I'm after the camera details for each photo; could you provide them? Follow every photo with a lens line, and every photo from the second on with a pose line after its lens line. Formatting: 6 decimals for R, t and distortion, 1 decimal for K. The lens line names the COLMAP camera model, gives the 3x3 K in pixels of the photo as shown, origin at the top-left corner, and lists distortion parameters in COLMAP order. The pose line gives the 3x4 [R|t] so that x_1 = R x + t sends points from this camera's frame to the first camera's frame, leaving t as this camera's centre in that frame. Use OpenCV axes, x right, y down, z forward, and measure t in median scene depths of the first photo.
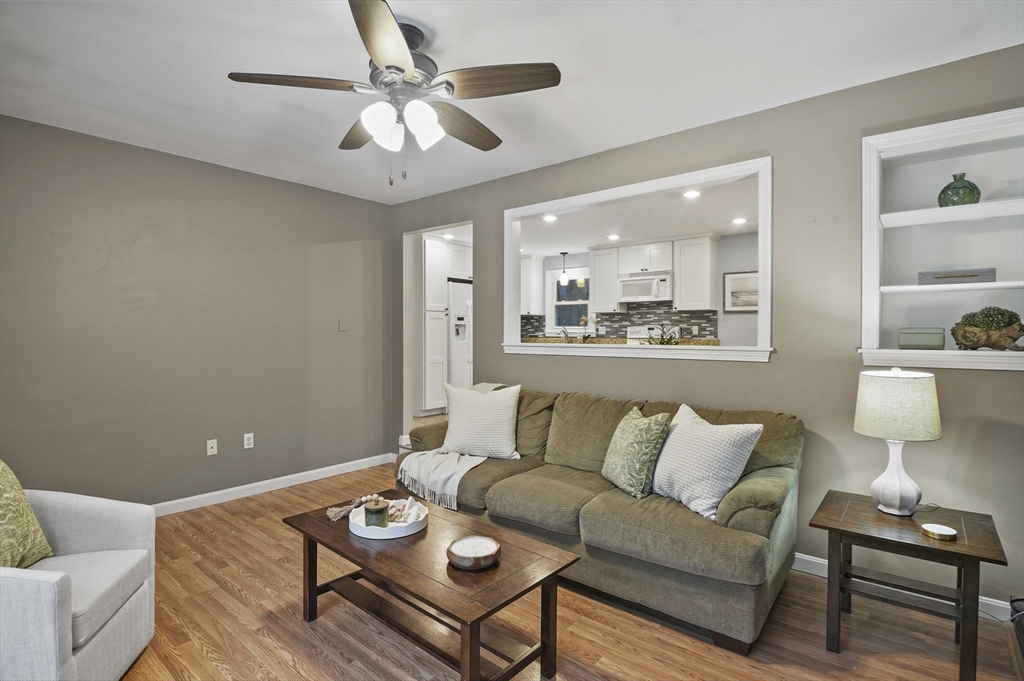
lens RADIAL K [[504.0, 0, 510.4], [0, 504.0, 343.5], [0, 0, 1]] dist [-0.028657, -0.000198]
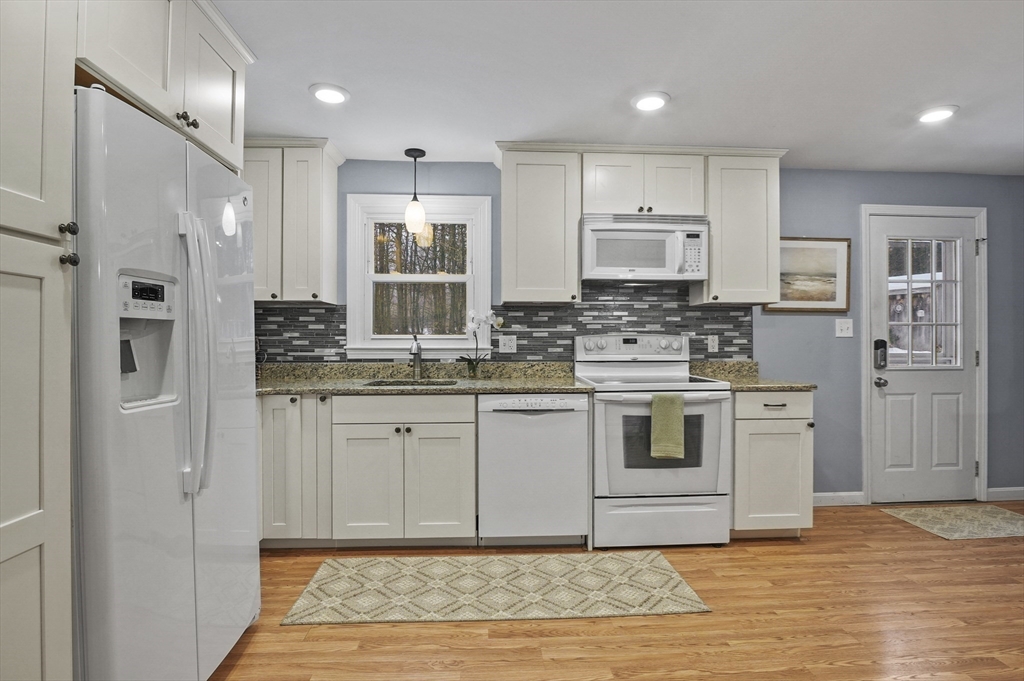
lens RADIAL K [[504.8, 0, 512.0], [0, 504.8, 340.5], [0, 0, 1]] dist [-0.019382, -0.001800]
pose [[0.732385, 0.001137, 0.680889, -0.128385], [0.014976, 0.999730, -0.017778, -0.023558], [-0.680726, 0.023217, 0.732171, 0.757011]]
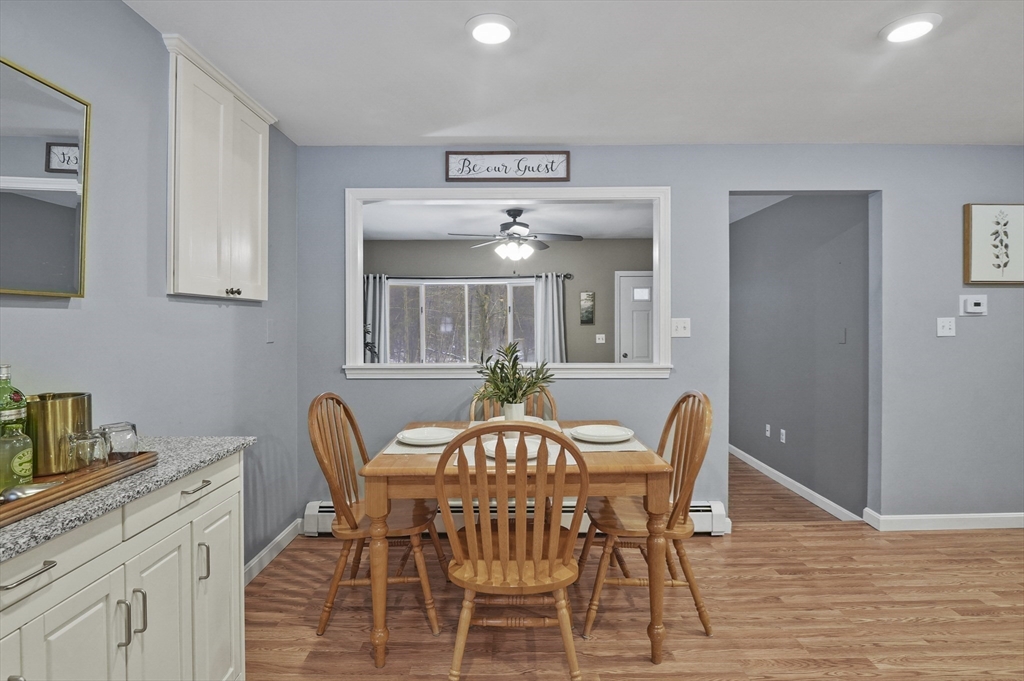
lens RADIAL K [[513.4, 0, 510.4], [0, 513.4, 327.3], [0, 0, 1]] dist [-0.020212, -0.000039]
pose [[-0.770200, 0.008190, -0.637750, 0.400721], [-0.009775, 0.999649, 0.024643, -0.043041], [0.637727, 0.025214, -0.769849, 0.868048]]
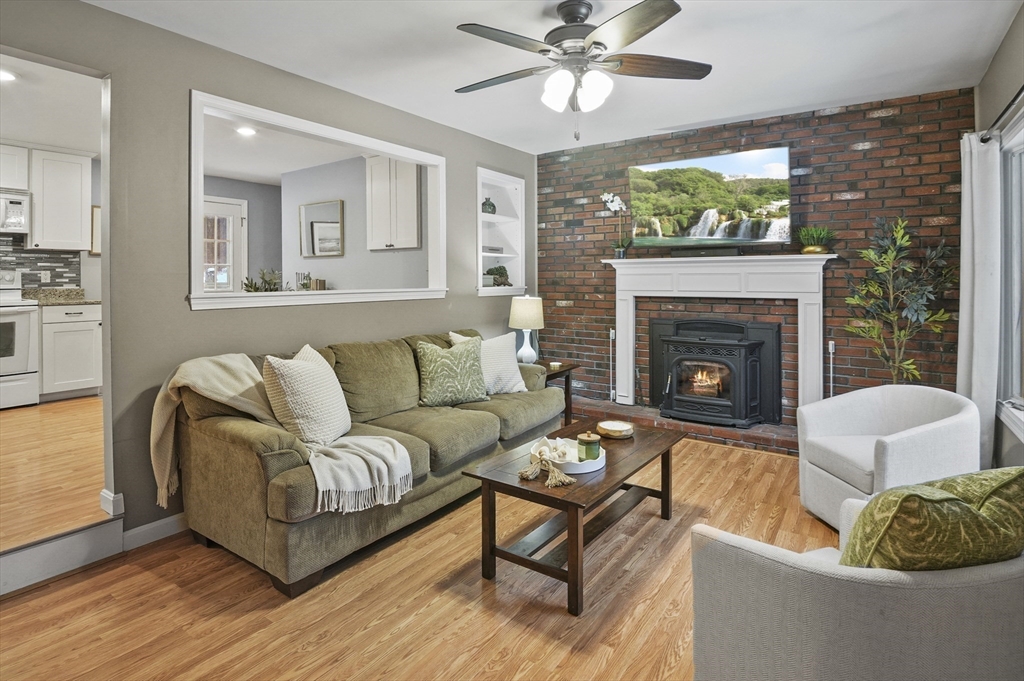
lens RADIAL K [[524.1, 0, 506.0], [0, 524.1, 276.6], [0, 0, 1]] dist [-0.023927, -0.000509]
pose [[-0.075435, 0.002279, 0.997148, -0.422601], [0.026840, 0.999640, -0.000254, -0.008306], [-0.996789, 0.026744, -0.075469, 0.385483]]
